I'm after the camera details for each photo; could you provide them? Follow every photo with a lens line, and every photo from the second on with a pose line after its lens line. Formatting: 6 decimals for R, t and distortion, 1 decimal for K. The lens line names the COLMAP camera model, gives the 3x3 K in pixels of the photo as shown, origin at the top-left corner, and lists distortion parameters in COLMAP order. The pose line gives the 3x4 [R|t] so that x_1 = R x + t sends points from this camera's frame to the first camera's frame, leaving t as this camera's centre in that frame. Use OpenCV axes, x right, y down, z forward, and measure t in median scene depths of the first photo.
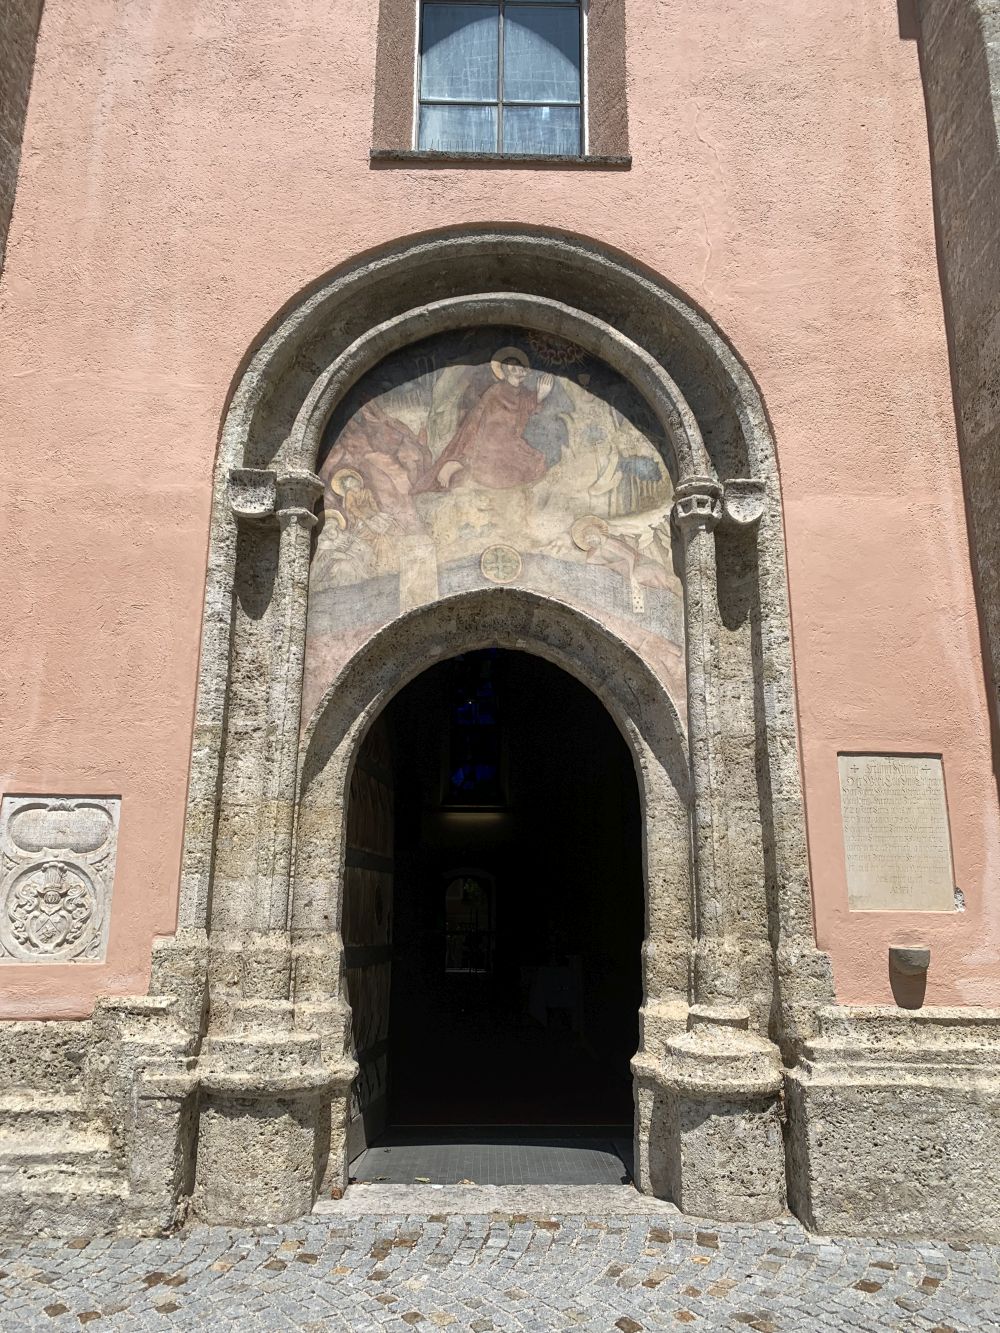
lens RADIAL K [[1017.0, 0, 501.9], [0, 1017.0, 664.5], [0, 0, 1]] dist [0.034320, -0.038473]
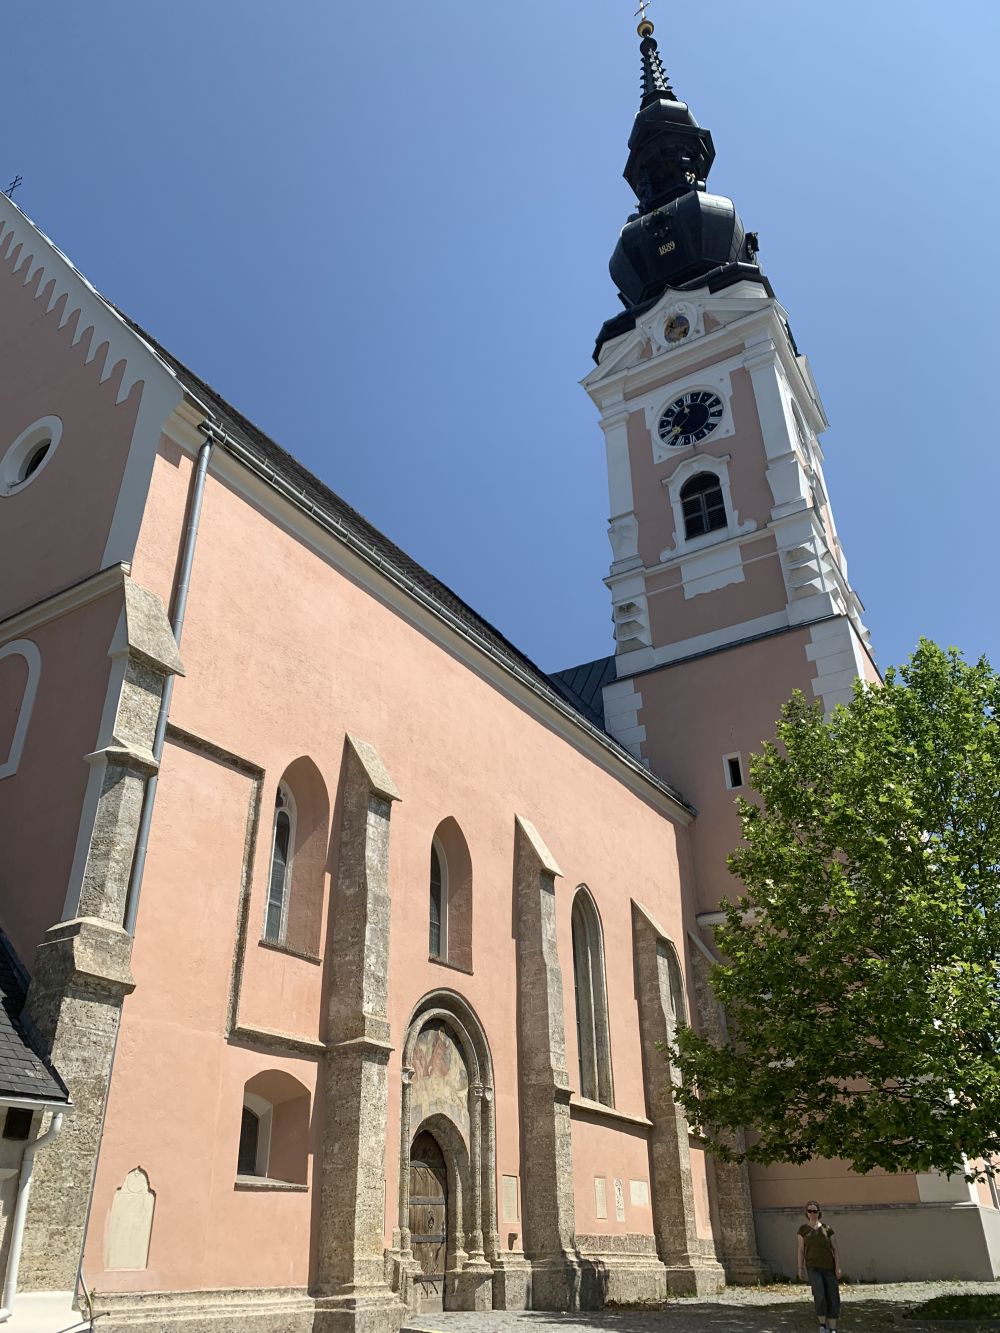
lens RADIAL K [[1017.0, 0, 501.6], [0, 1017.0, 665.6], [0, 0, 1]] dist [0.034320, -0.038473]
pose [[0.545041, 0.409708, 0.731484, -3.059599], [-0.193850, 0.910409, -0.365483, -0.233538], [-0.815691, 0.057405, 0.575633, -1.211487]]
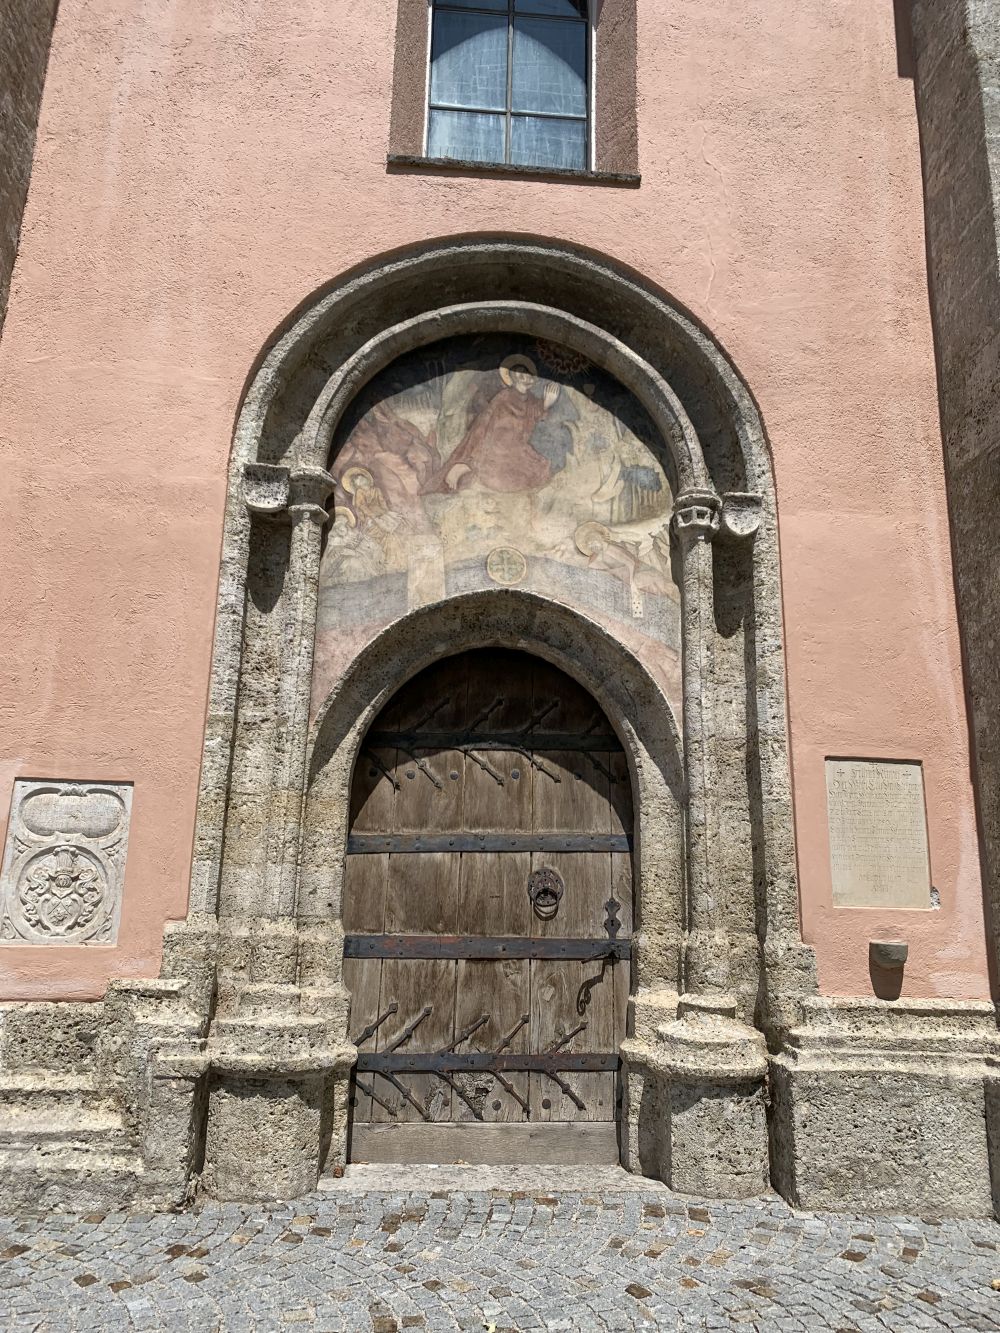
lens RADIAL K [[1017.0, 0, 503.8], [0, 1017.0, 667.7], [0, 0, 1]] dist [0.034320, -0.038473]
pose [[0.998044, 0.029193, 0.055286, -0.060838], [-0.029685, 0.999527, 0.008098, -0.004286], [-0.055023, -0.009723, 0.998438, -0.031229]]
